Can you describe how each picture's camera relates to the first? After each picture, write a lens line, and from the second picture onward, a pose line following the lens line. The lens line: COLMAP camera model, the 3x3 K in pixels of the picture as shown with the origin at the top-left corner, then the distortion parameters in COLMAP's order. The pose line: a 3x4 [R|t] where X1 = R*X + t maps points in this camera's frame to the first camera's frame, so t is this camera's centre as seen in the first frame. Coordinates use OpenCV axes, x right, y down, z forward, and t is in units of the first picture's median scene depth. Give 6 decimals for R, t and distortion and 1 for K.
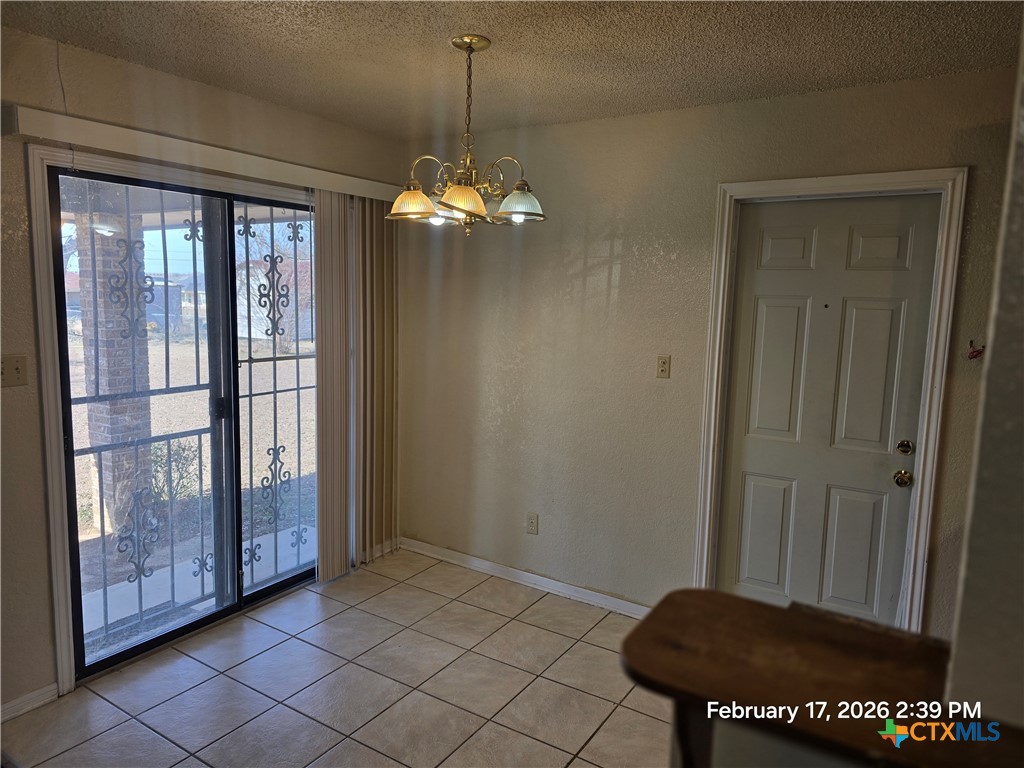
lens RADIAL K [[693.1, 0, 513.5], [0, 693.1, 376.8], [0, 0, 1]] dist [0.055103, -0.046175]
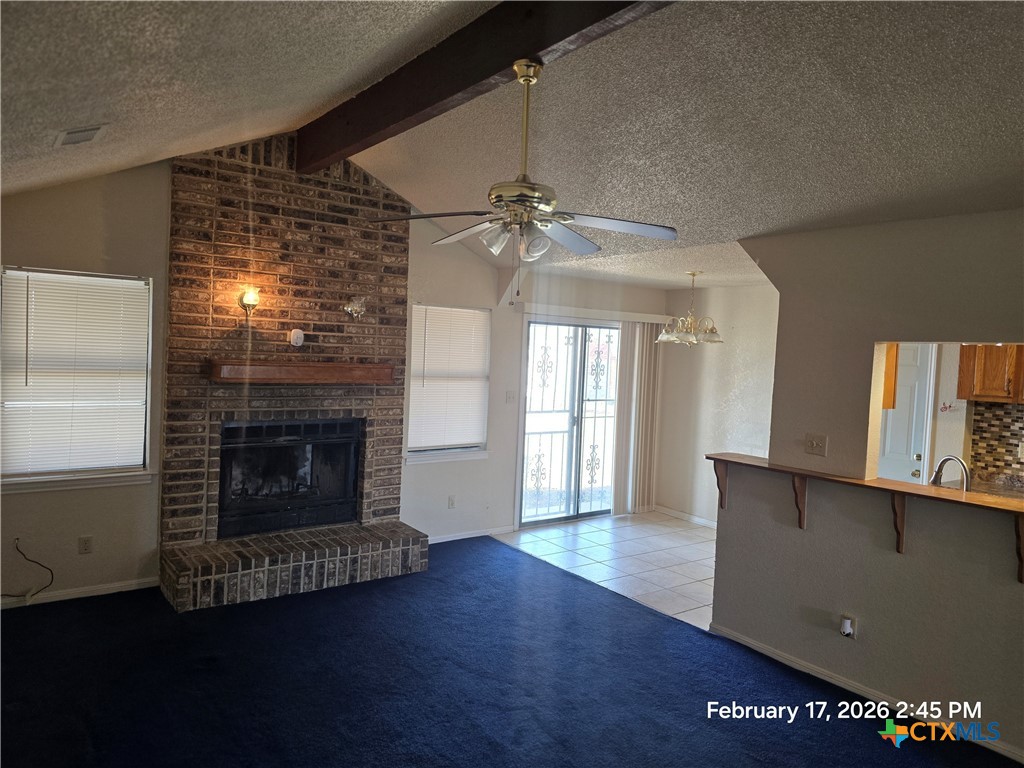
lens RADIAL K [[693.1, 0, 521.0], [0, 693.1, 373.0], [0, 0, 1]] dist [0.055103, -0.046175]
pose [[0.936219, 0.024200, -0.350584, 0.174851], [-0.060641, 0.993786, -0.093340, 0.106004], [0.346146, 0.108647, 0.931868, -1.066190]]
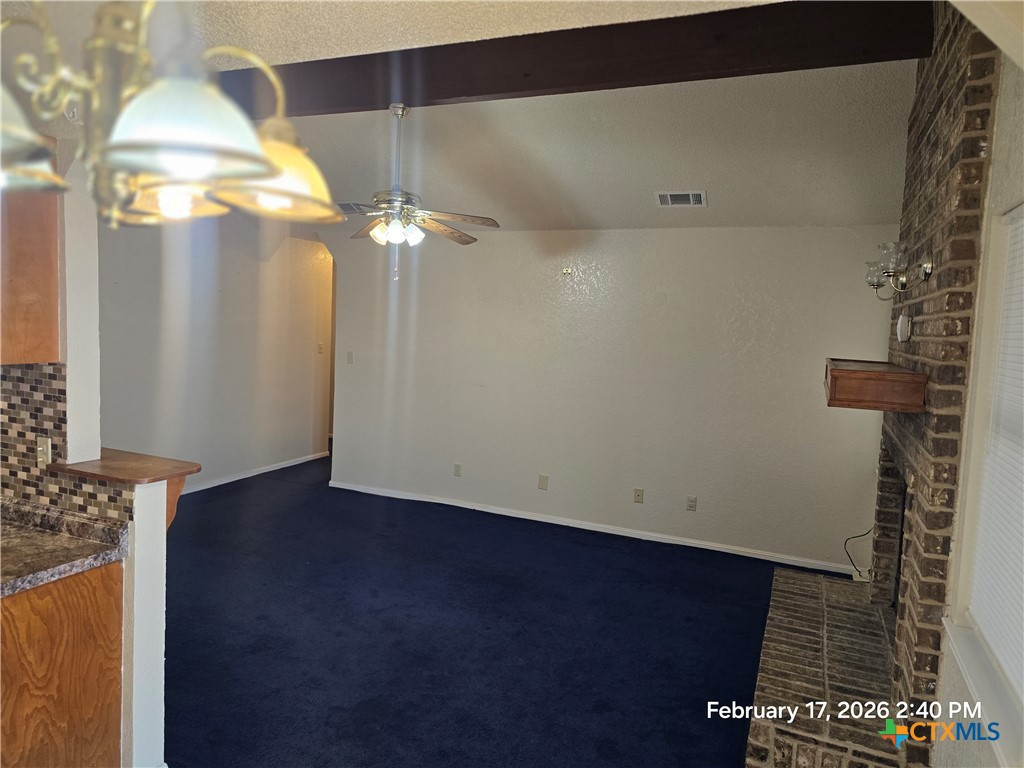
lens RADIAL K [[693.1, 0, 508.1], [0, 693.1, 381.7], [0, 0, 1]] dist [0.055103, -0.046175]
pose [[-0.987757, -0.059416, -0.144240, -0.169602], [-0.087858, 0.975921, 0.199649, -0.154371], [0.128904, 0.209878, -0.969193, 1.034520]]
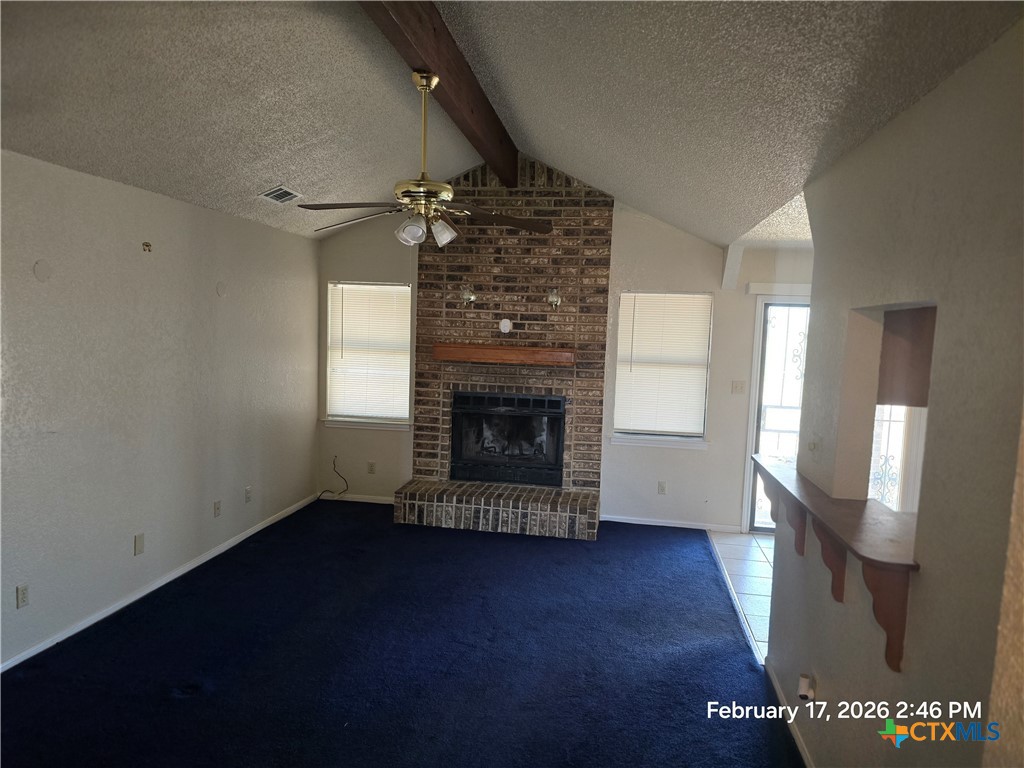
lens RADIAL K [[693.1, 0, 517.4], [0, 693.1, 388.9], [0, 0, 1]] dist [0.055103, -0.046175]
pose [[0.397431, 0.073429, -0.914689, 0.897417], [-0.137637, 0.990287, 0.019695, 0.040757], [0.907251, 0.118067, 0.403678, -0.506577]]
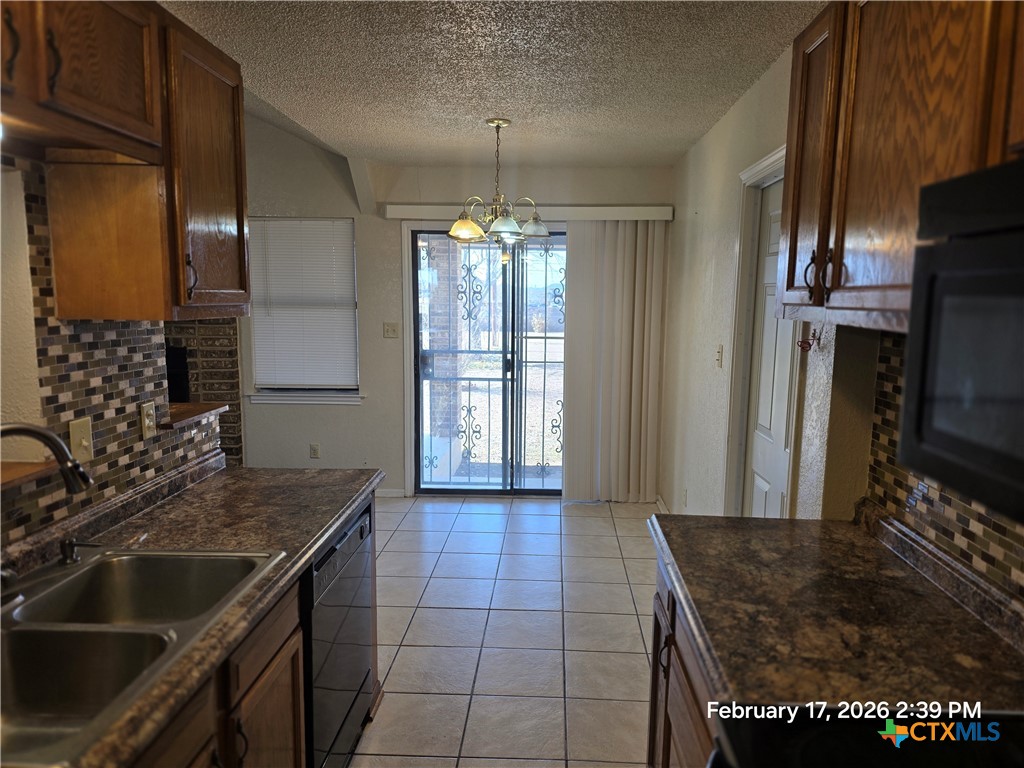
lens RADIAL K [[693.1, 0, 522.1], [0, 693.1, 386.2], [0, 0, 1]] dist [0.055103, -0.046175]
pose [[0.504622, 0.093234, -0.858291, 0.962041], [-0.107678, 0.993186, 0.044579, 0.015598], [0.856599, 0.069924, 0.511223, 0.212367]]
